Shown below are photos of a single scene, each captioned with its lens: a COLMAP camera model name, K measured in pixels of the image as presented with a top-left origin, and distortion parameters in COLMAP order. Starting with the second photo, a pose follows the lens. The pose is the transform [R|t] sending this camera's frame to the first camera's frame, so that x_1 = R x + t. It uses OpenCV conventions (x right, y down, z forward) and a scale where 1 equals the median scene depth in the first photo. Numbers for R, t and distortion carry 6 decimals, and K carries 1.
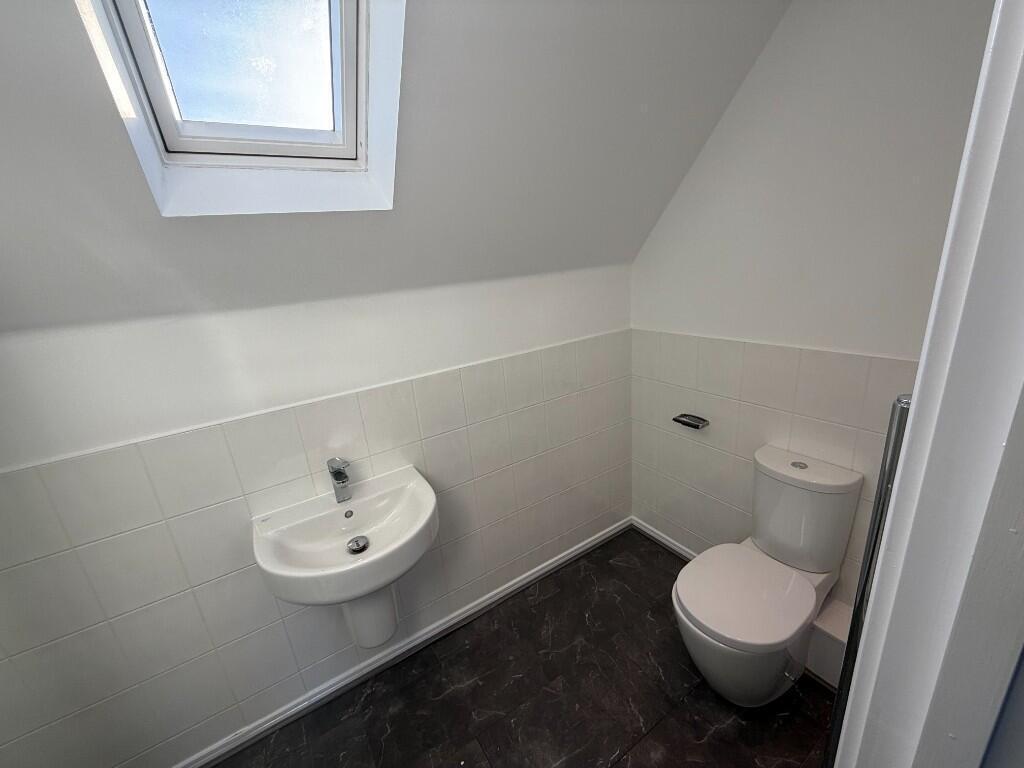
lens RADIAL K [[410.2, 0, 512.0], [0, 410.2, 384.5], [0, 0, 1]] dist [-0.000289, -0.000166]
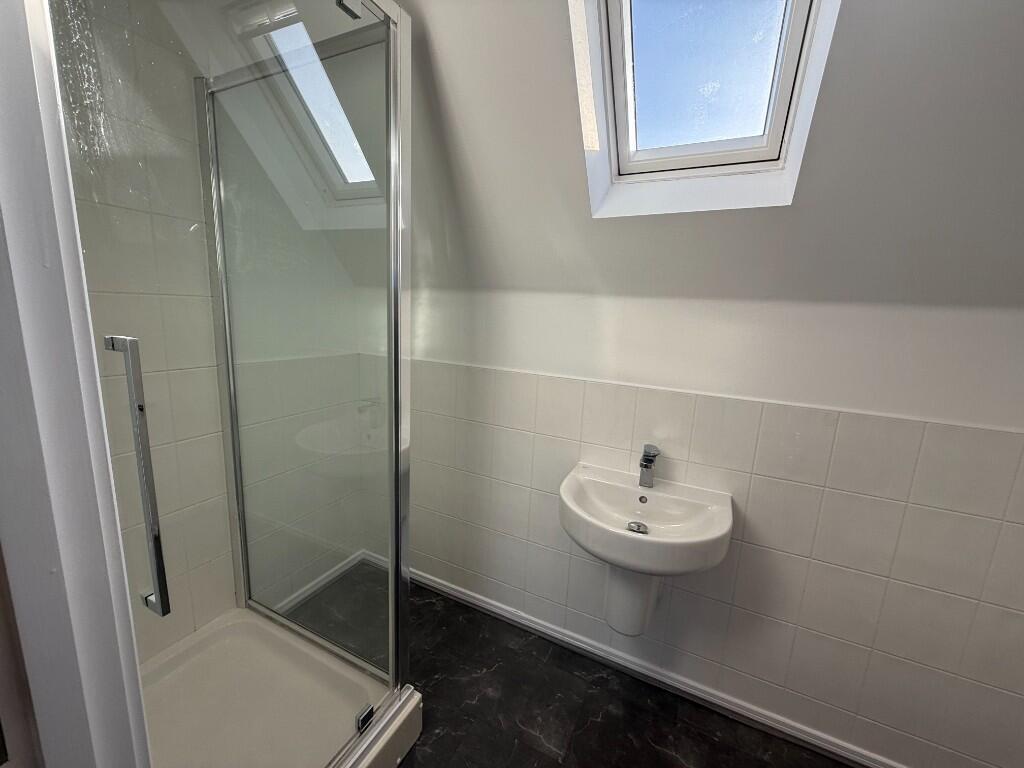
lens RADIAL K [[410.2, 0, 512.5], [0, 410.2, 386.1], [0, 0, 1]] dist [-0.000289, -0.000166]
pose [[0.510712, 0.262475, -0.818706, 0.210805], [-0.337169, 0.937122, 0.090111, 0.064853], [0.790879, 0.230022, 0.567098, 0.081637]]
